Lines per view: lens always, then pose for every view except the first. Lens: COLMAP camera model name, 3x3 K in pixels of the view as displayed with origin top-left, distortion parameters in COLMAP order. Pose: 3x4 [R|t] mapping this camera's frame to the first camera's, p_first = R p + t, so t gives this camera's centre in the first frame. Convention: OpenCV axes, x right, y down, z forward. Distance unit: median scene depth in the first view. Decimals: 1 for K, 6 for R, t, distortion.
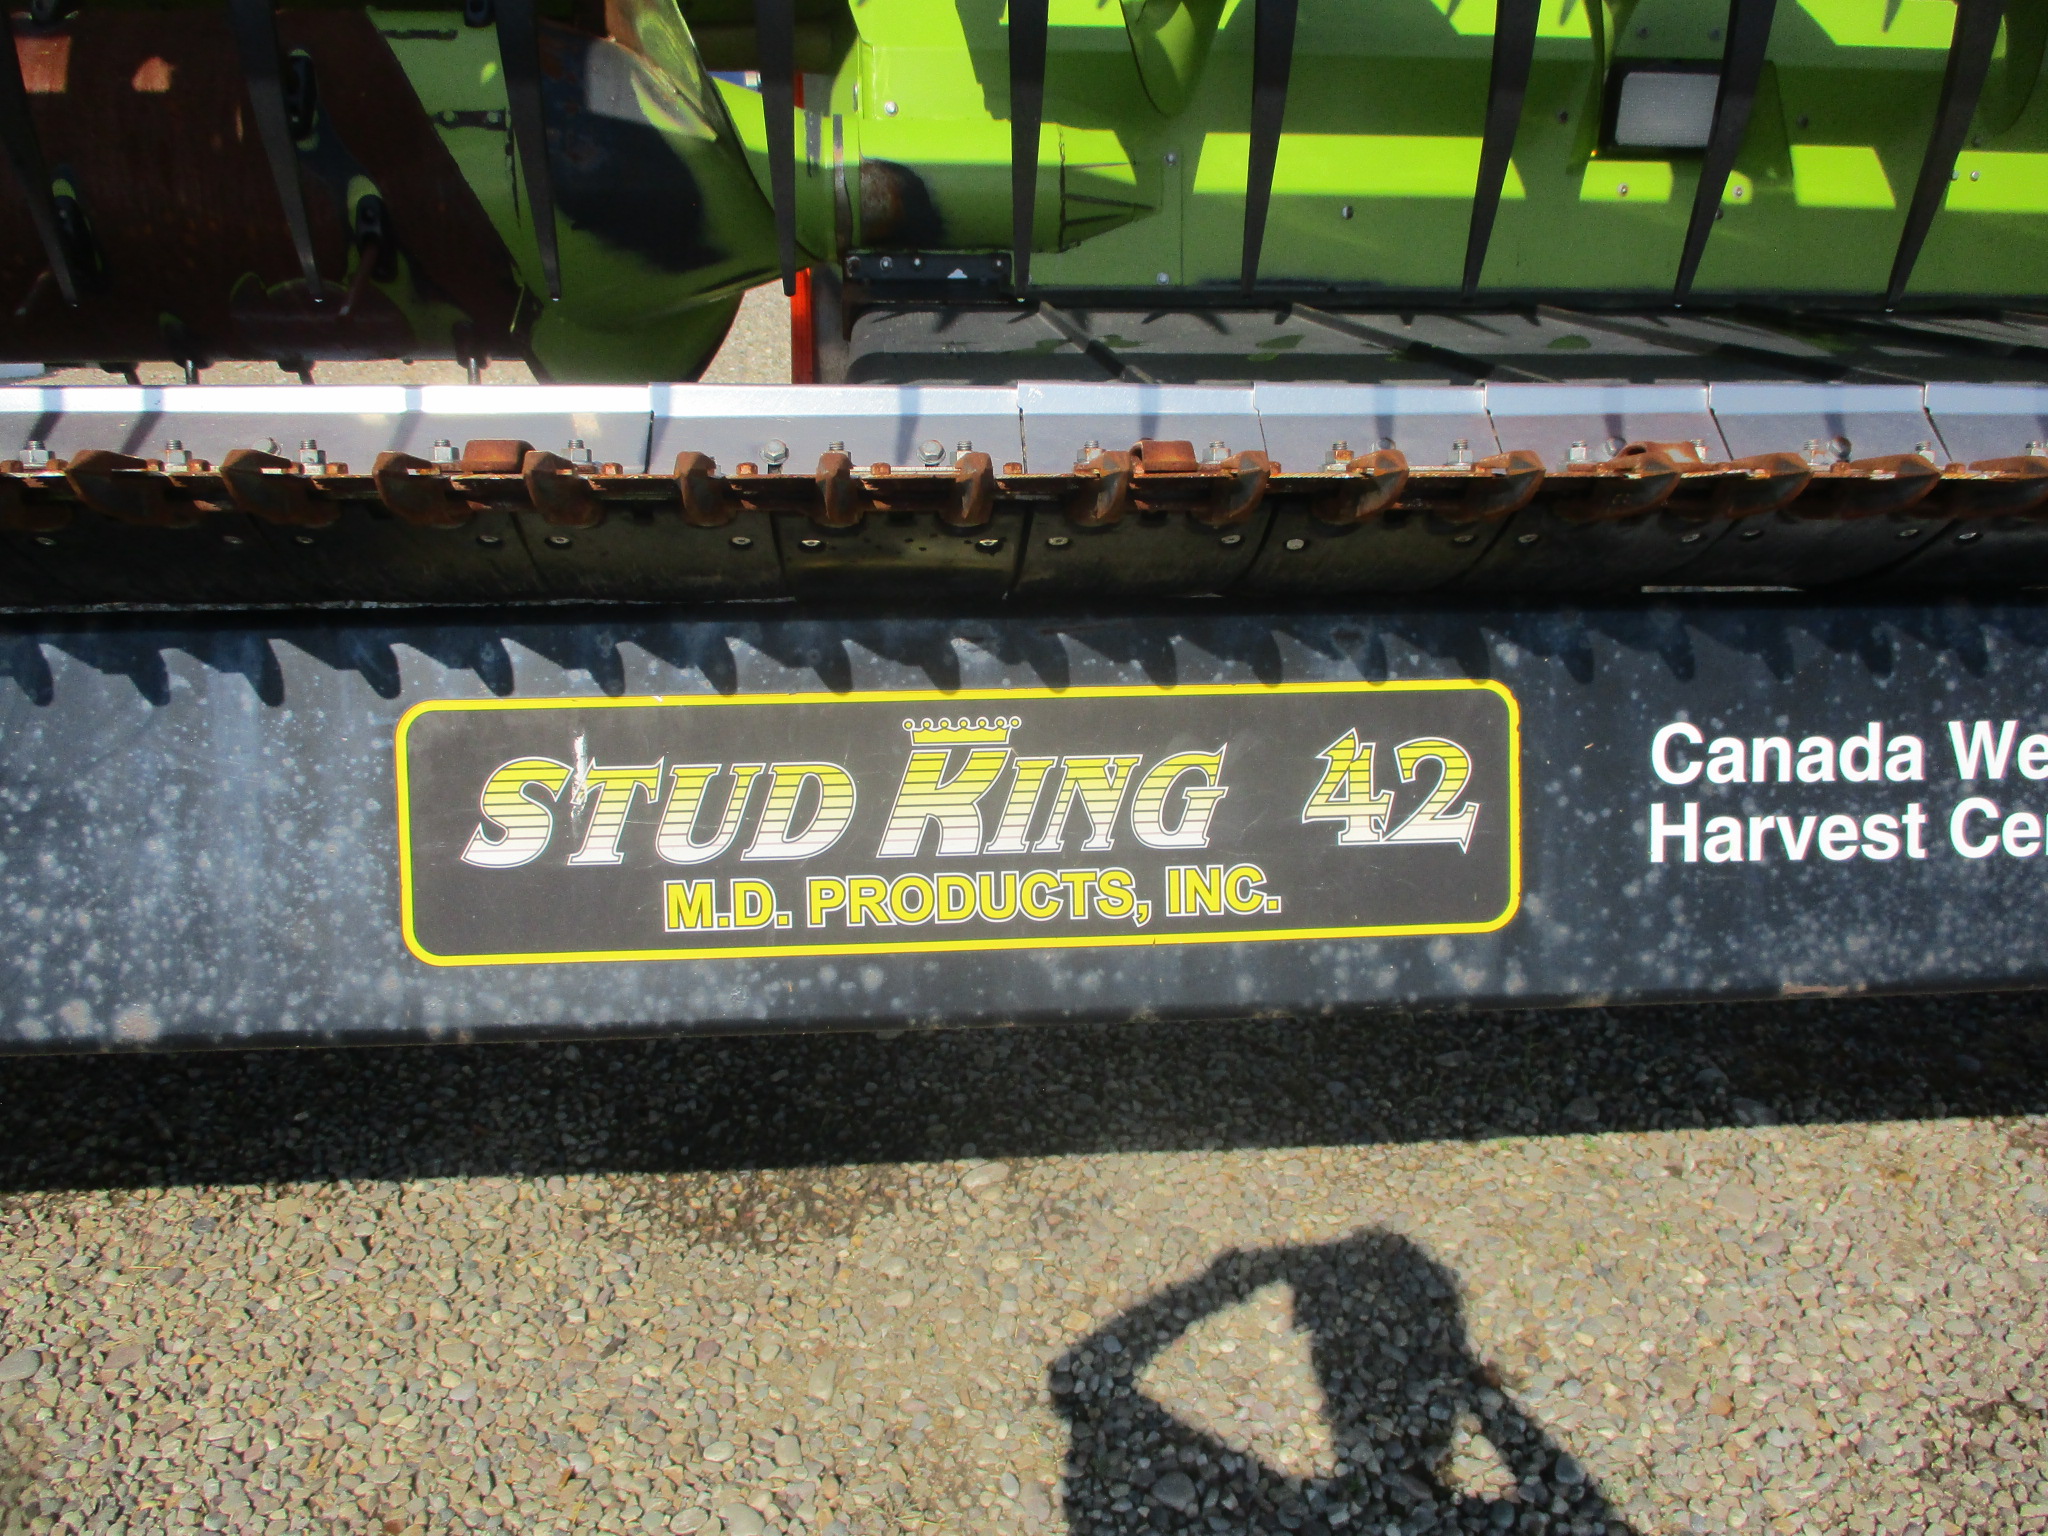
lens RADIAL K [[1662.5, 0, 1024.0], [0, 1662.5, 768.0], [0, 0, 1]] dist [-0.044821, 0.007471]
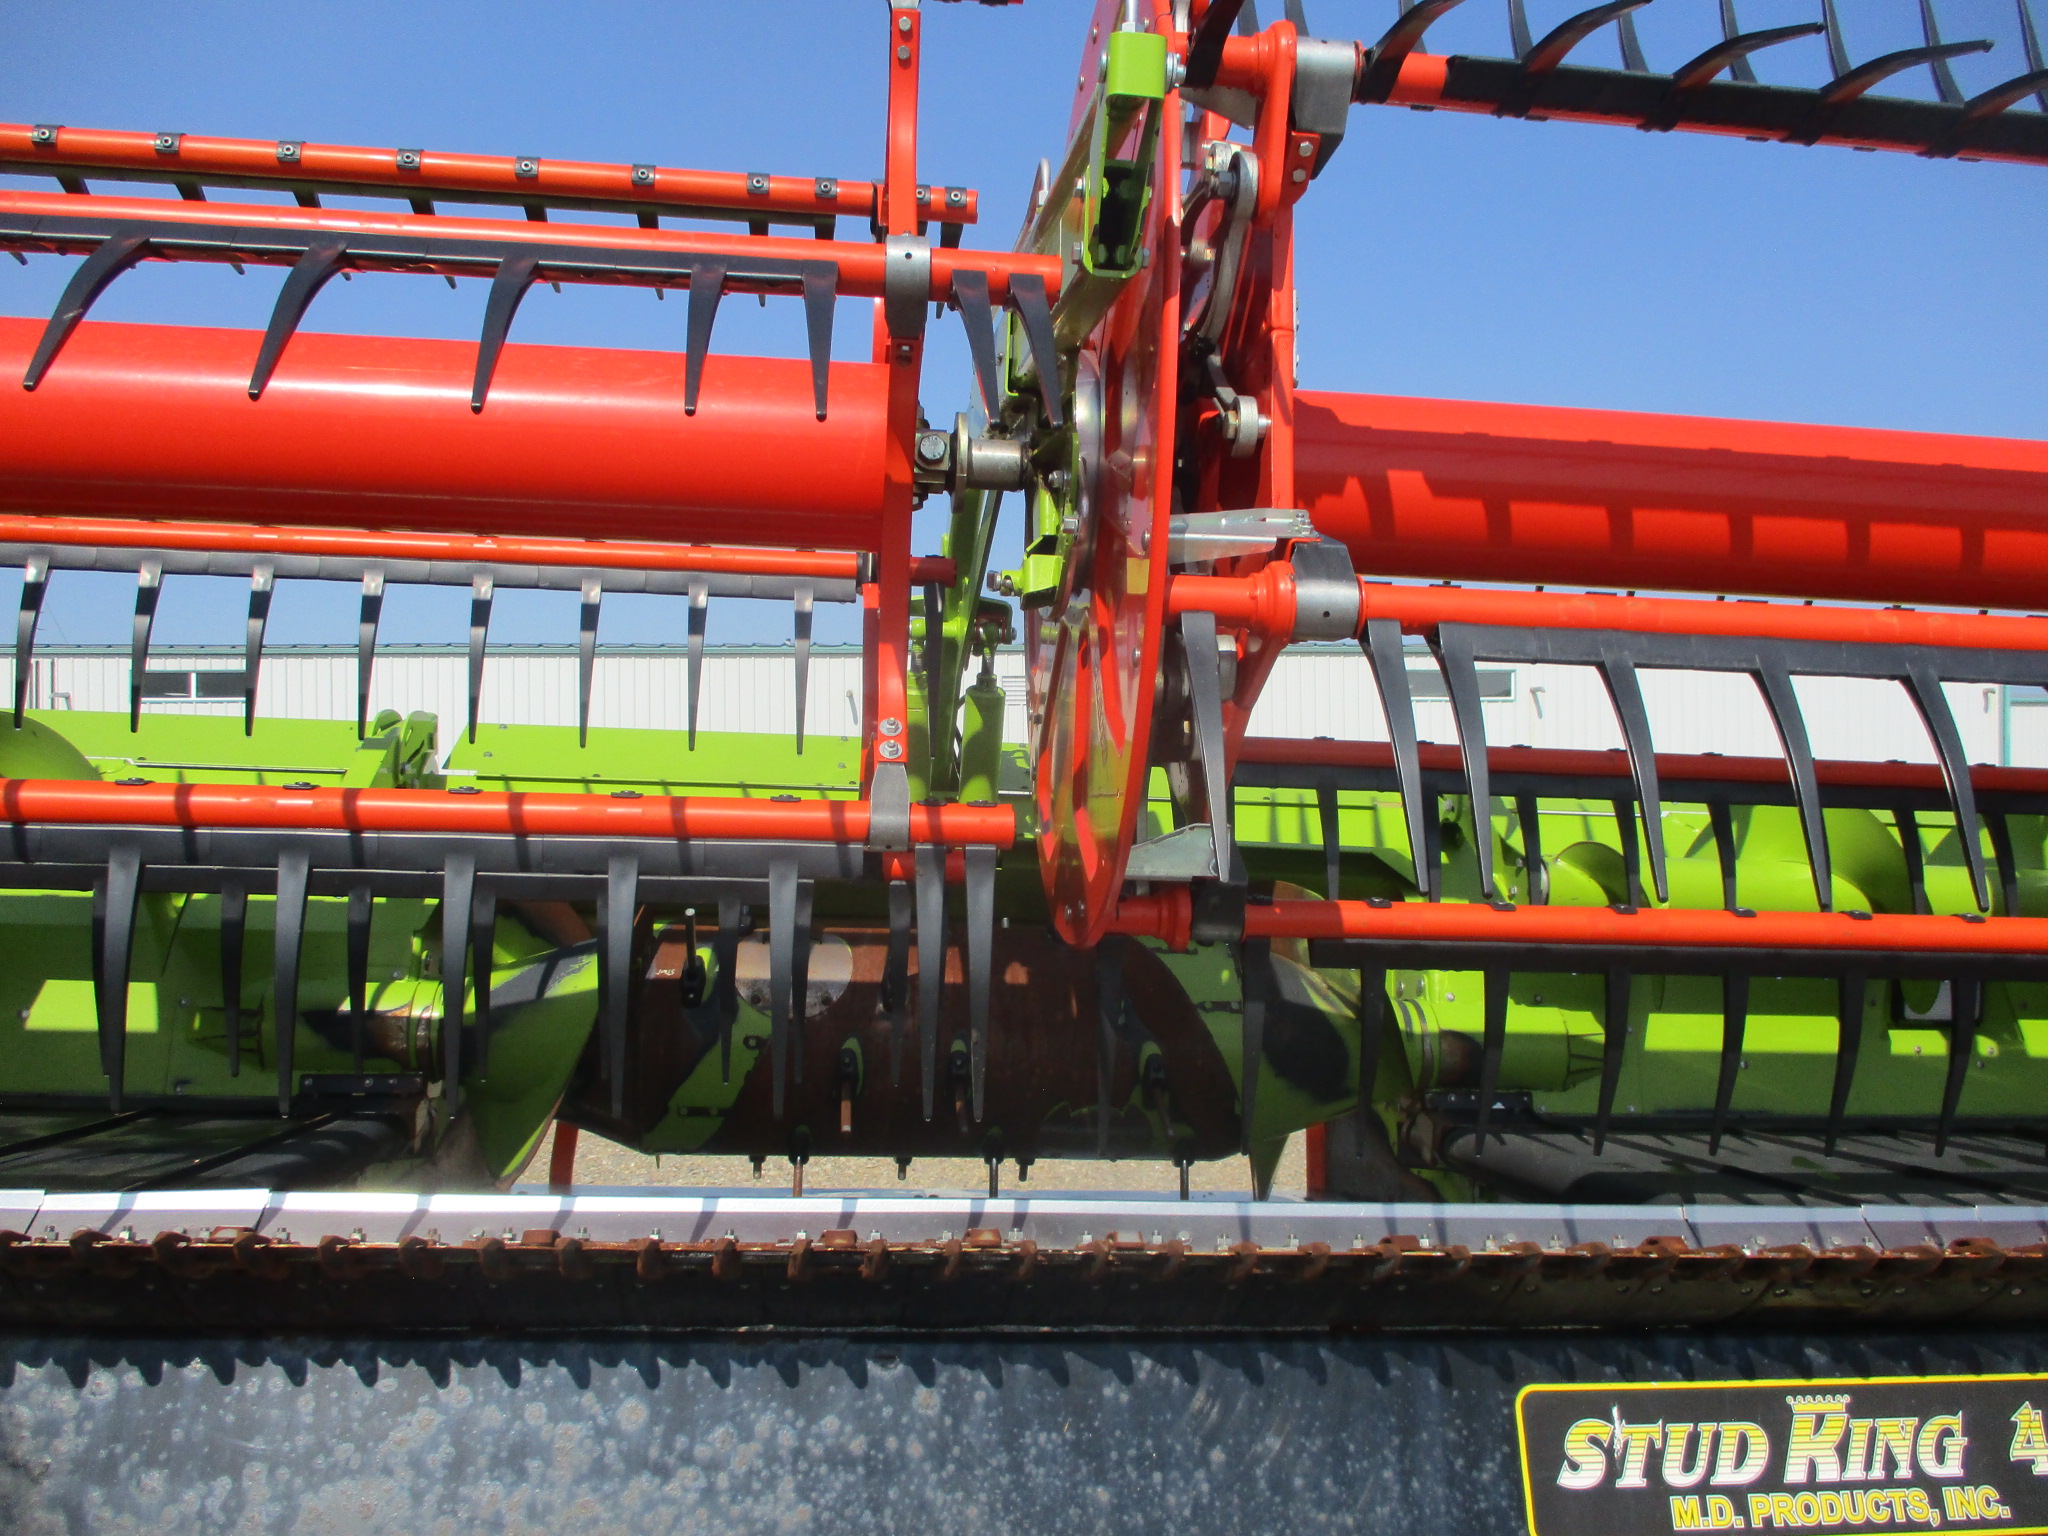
lens RADIAL K [[1662.5, 0, 1024.0], [0, 1662.5, 768.0], [0, 0, 1]] dist [-0.044821, 0.007471]
pose [[0.999387, 0.020241, 0.028556, -0.927971], [-0.005981, 0.902596, -0.430448, 0.118316], [-0.034487, 0.430013, 0.902164, -0.795296]]
